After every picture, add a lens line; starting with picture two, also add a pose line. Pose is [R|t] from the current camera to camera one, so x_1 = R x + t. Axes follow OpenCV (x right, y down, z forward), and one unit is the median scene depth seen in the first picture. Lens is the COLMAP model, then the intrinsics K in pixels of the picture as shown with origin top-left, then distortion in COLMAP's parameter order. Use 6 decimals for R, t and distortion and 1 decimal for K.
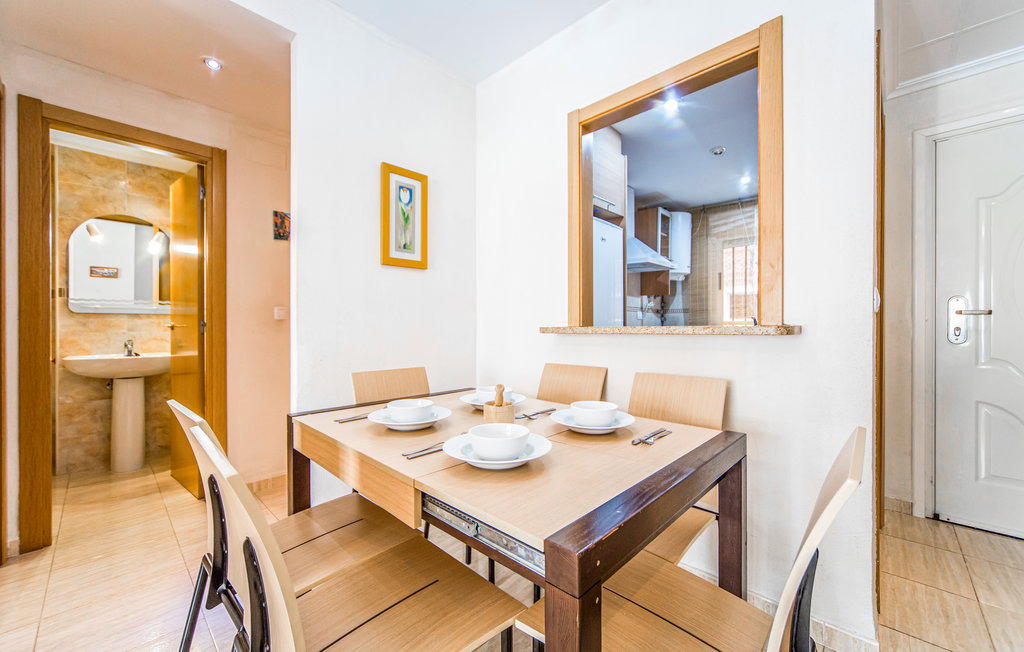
lens RADIAL K [[393.9, 0, 512.0], [0, 393.9, 326.0], [0, 0, 1]] dist [-0.000195, -0.000073]
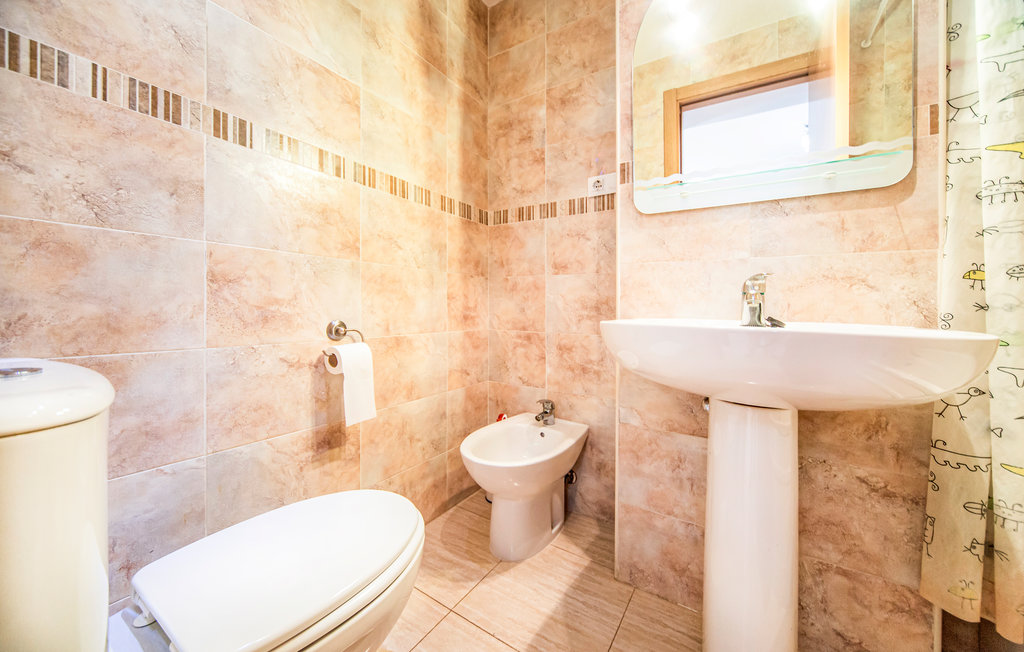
lens RADIAL K [[372.2, 0, 512.1], [0, 372.2, 307.9], [0, 0, 1]] dist [-0.000569, -0.000066]
pose [[0.187652, 0.003552, -0.982229, -0.718804], [-0.009123, 0.999957, 0.001873, 0.063686], [0.982193, 0.008609, 0.187677, 0.757543]]
